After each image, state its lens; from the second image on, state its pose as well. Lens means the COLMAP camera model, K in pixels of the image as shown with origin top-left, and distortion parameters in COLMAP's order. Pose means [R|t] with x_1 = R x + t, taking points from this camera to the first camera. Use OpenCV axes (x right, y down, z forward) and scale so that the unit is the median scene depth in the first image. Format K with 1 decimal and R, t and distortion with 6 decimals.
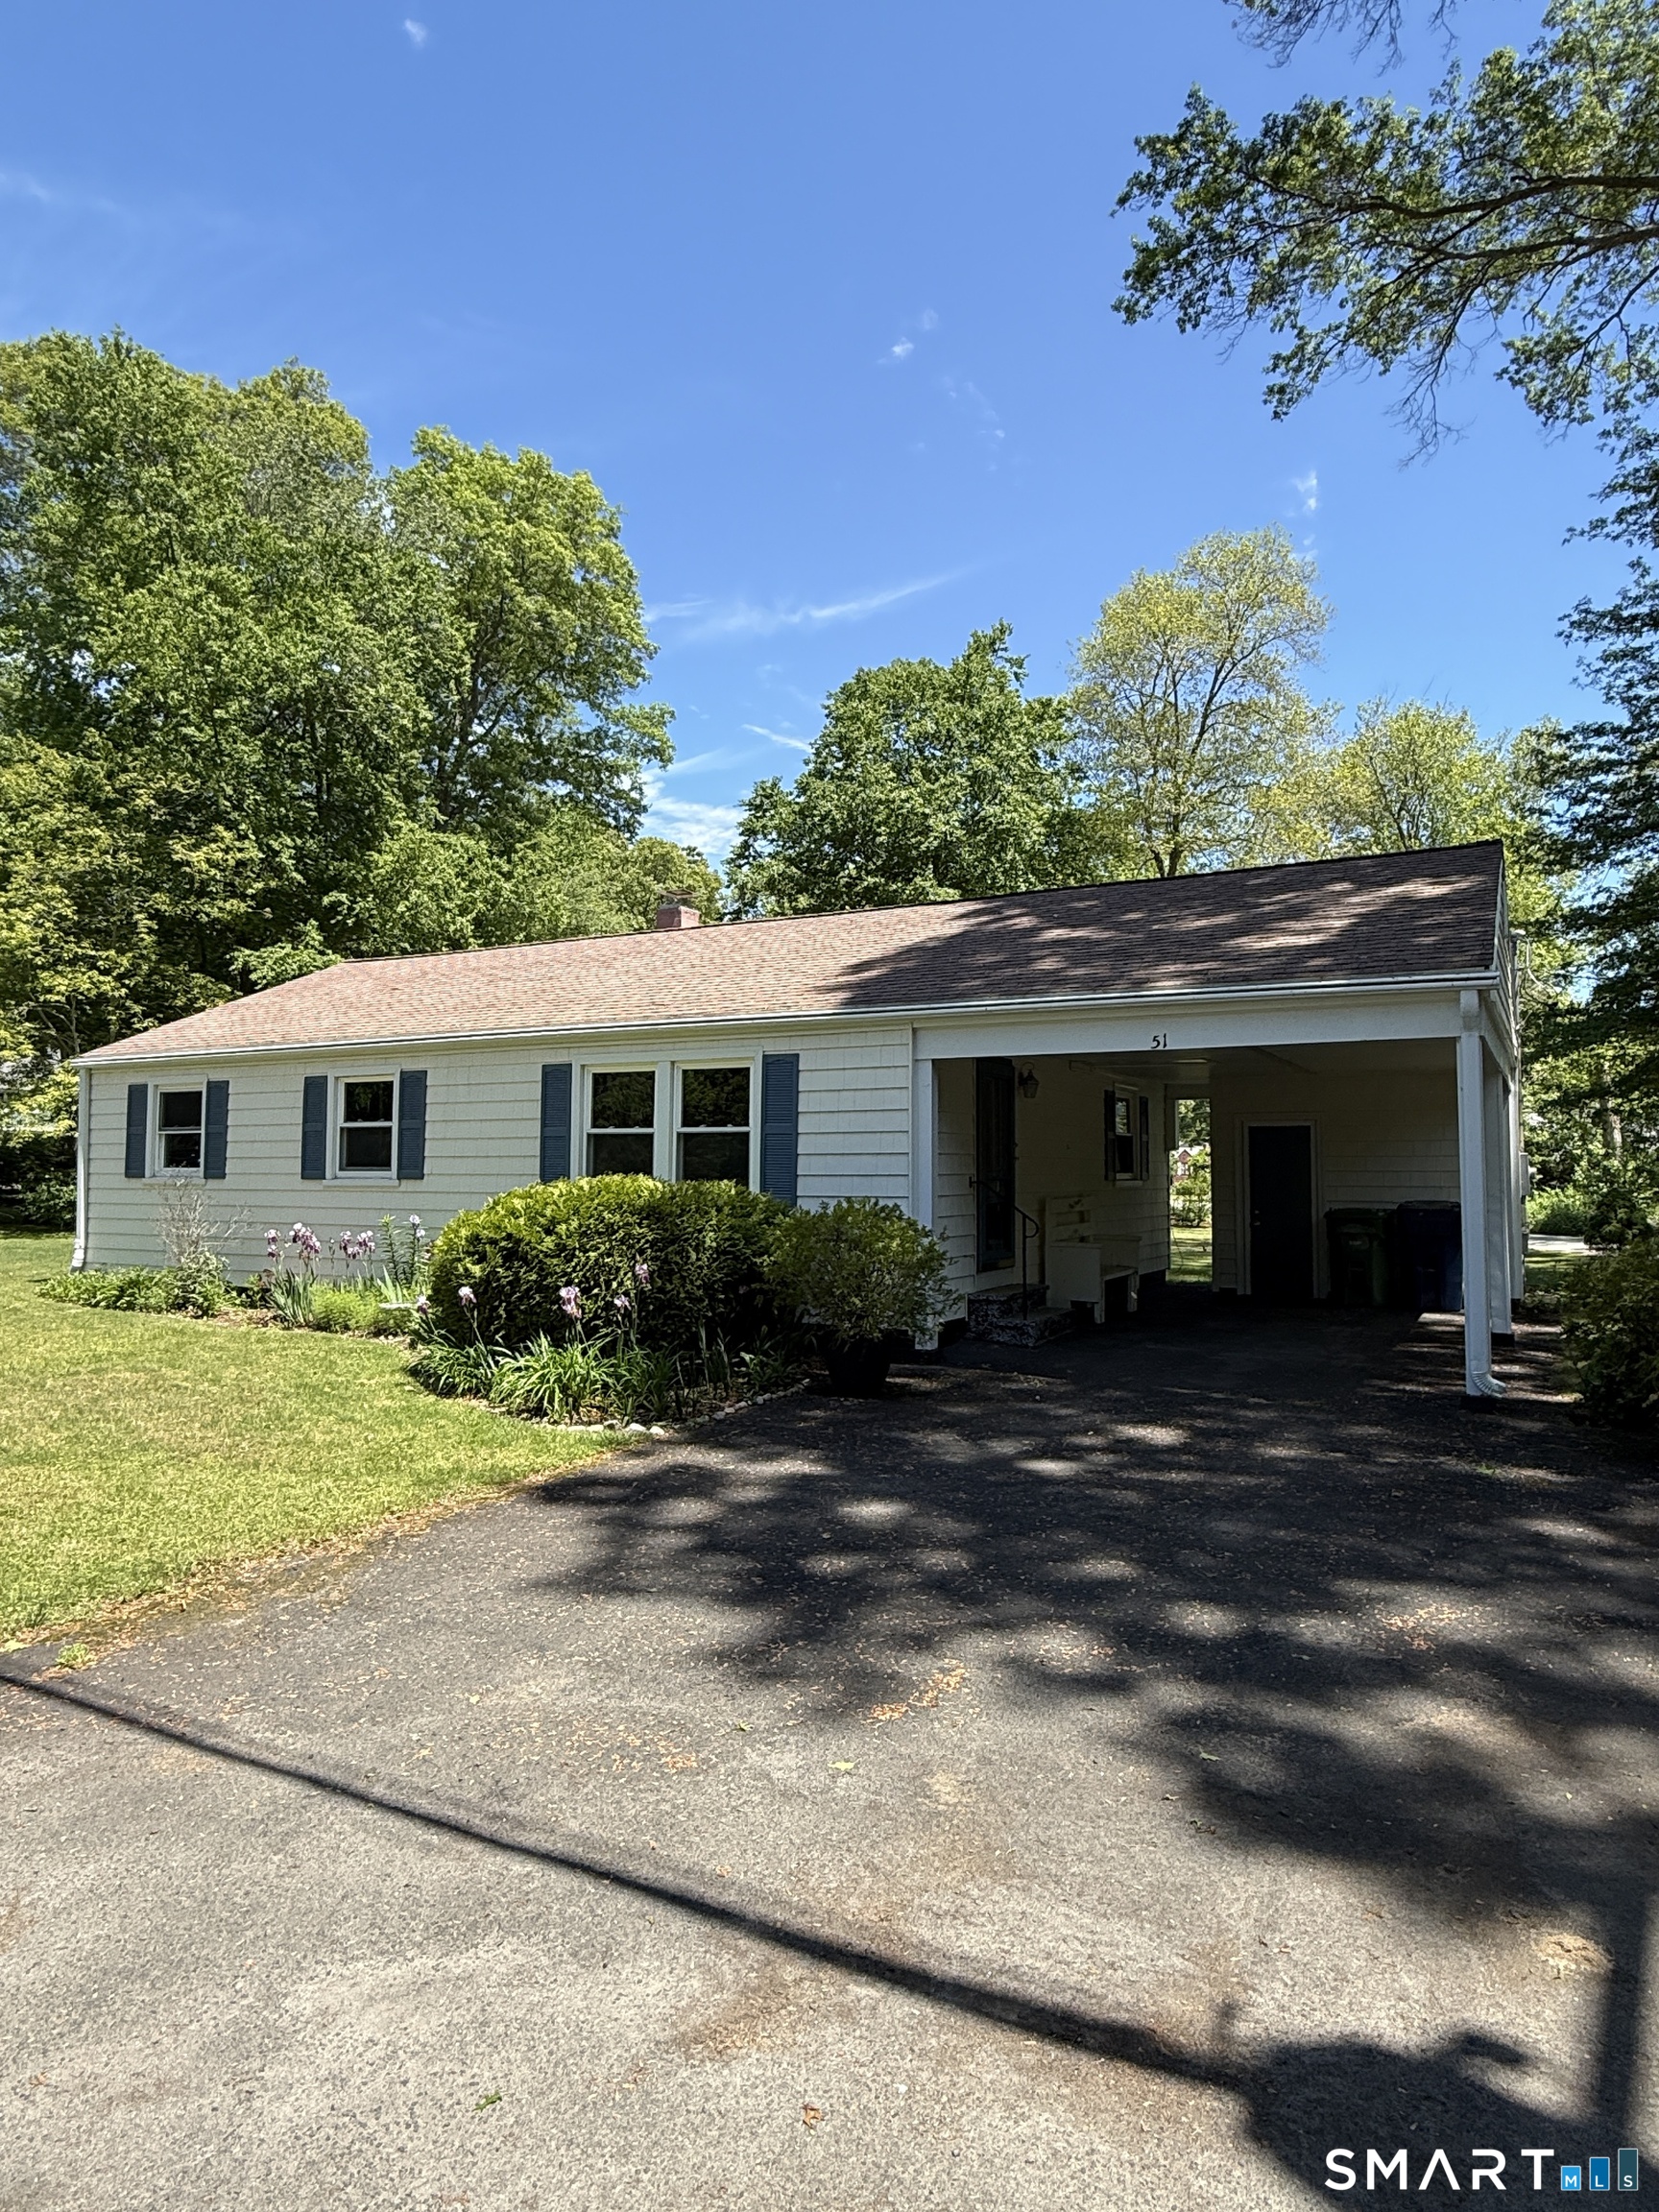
lens RADIAL K [[1318.9, 0, 829.9], [0, 1318.9, 1096.9], [0, 0, 1]] dist [0.003236, -0.000162]
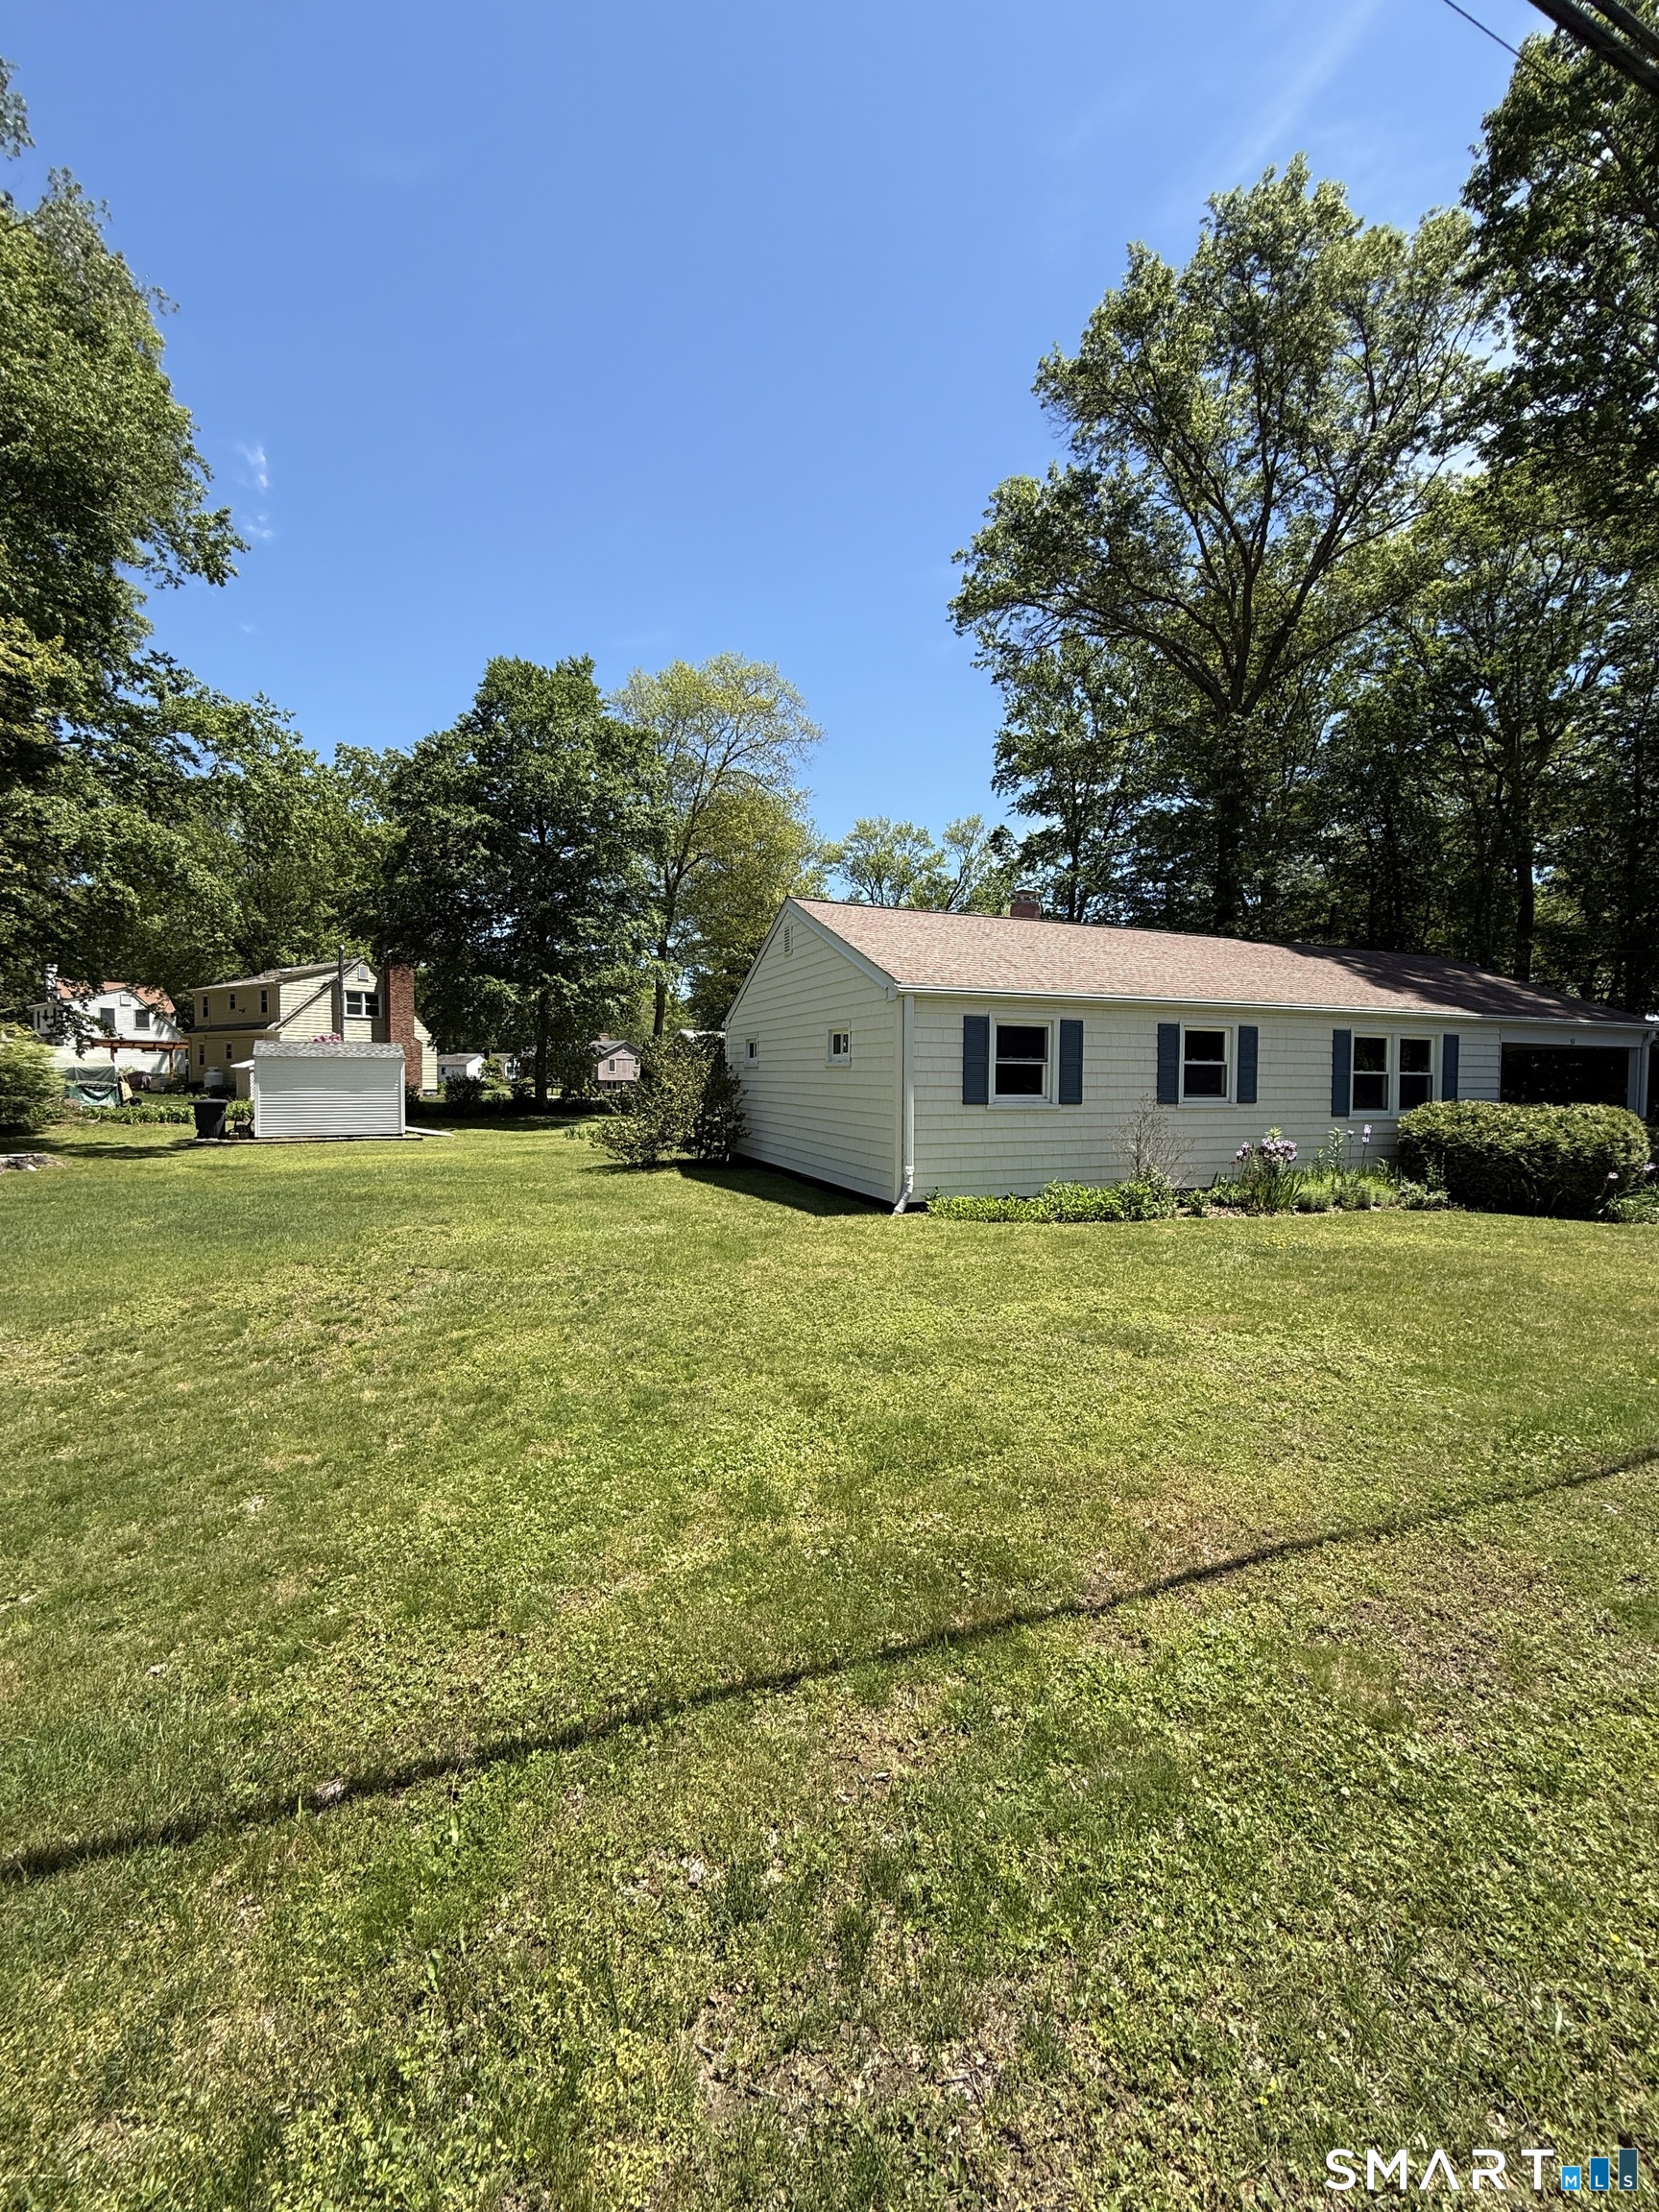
lens RADIAL K [[886.5, 0, 834.9], [0, 886.5, 1104.5], [0, 0, 1]] dist [0.001508, 0.000109]
pose [[0.641131, -0.024926, 0.767026, -1.119213], [-0.044255, 0.996608, 0.069379, 0.013054], [-0.766154, -0.078426, 0.637854, 0.582580]]
